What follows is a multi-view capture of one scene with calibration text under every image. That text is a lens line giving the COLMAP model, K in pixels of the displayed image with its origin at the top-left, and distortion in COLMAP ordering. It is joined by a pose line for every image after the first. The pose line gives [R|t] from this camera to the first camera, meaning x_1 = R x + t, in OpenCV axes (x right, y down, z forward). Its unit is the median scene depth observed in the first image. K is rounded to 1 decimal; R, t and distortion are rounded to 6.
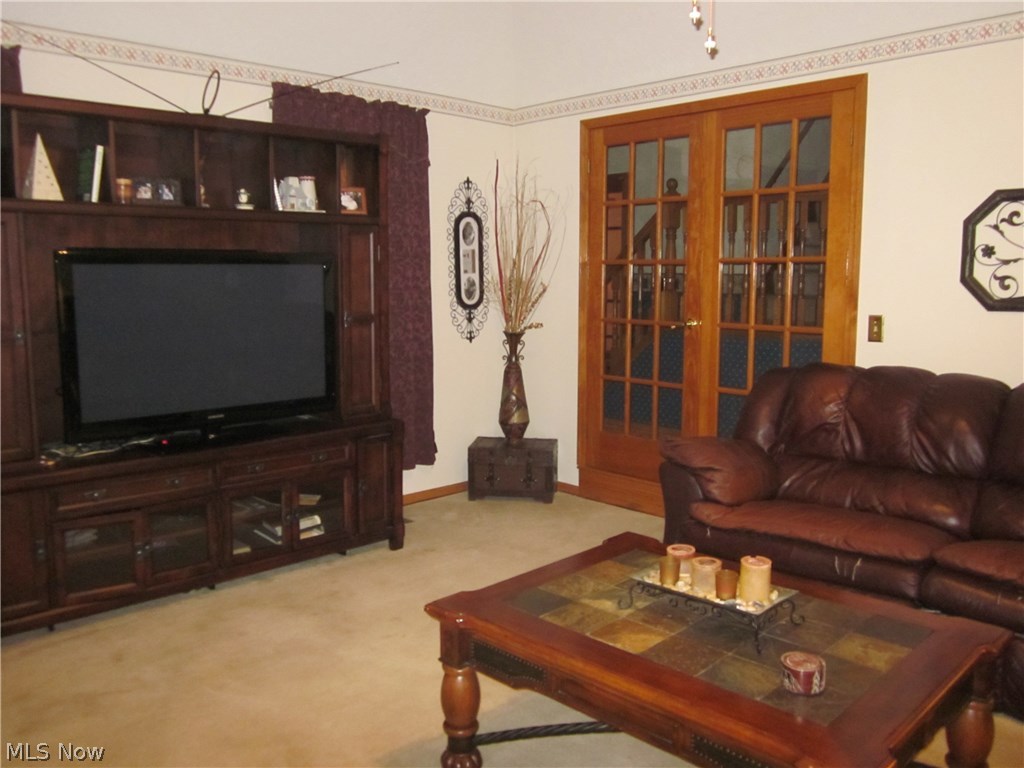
lens RADIAL K [[855.6, 0, 512.5], [0, 855.6, 388.1], [0, 0, 1]] dist [-0.034643, -0.005282]
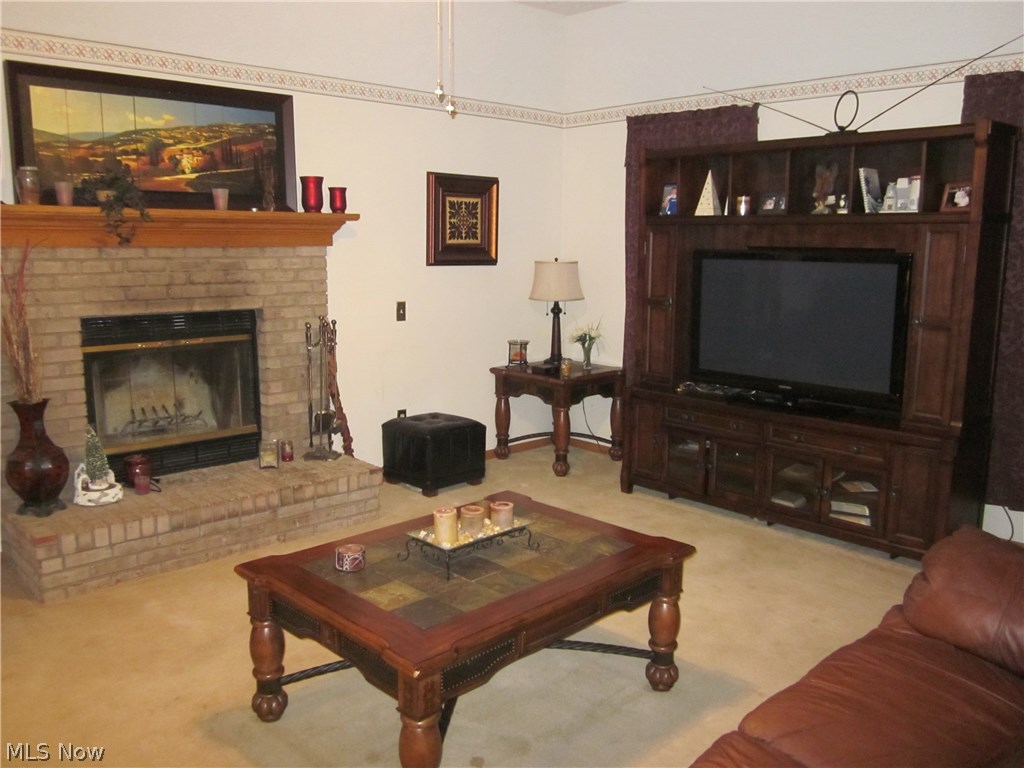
lens RADIAL K [[855.6, 0, 512.5], [0, 855.6, 388.1], [0, 0, 1]] dist [-0.034643, -0.005282]
pose [[-0.016898, 0.167872, -0.985664, 0.839093], [-0.142933, 0.975274, 0.168553, -0.112332], [0.989588, 0.143732, 0.007514, 0.595267]]
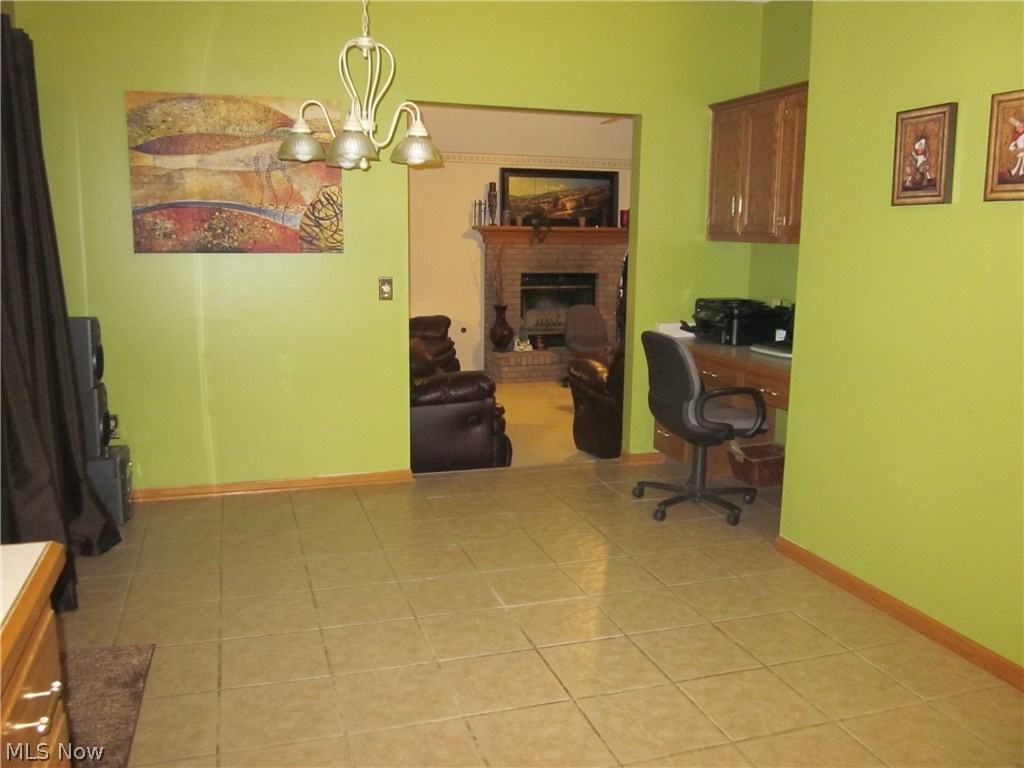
lens RADIAL K [[855.6, 0, 512.5], [0, 855.6, 388.1], [0, 0, 1]] dist [-0.034643, -0.005282]
pose [[-0.439617, 0.150603, -0.885469, 1.438224], [-0.127489, 0.965398, 0.227493, -0.147676], [0.889091, 0.212897, -0.405205, 0.851181]]
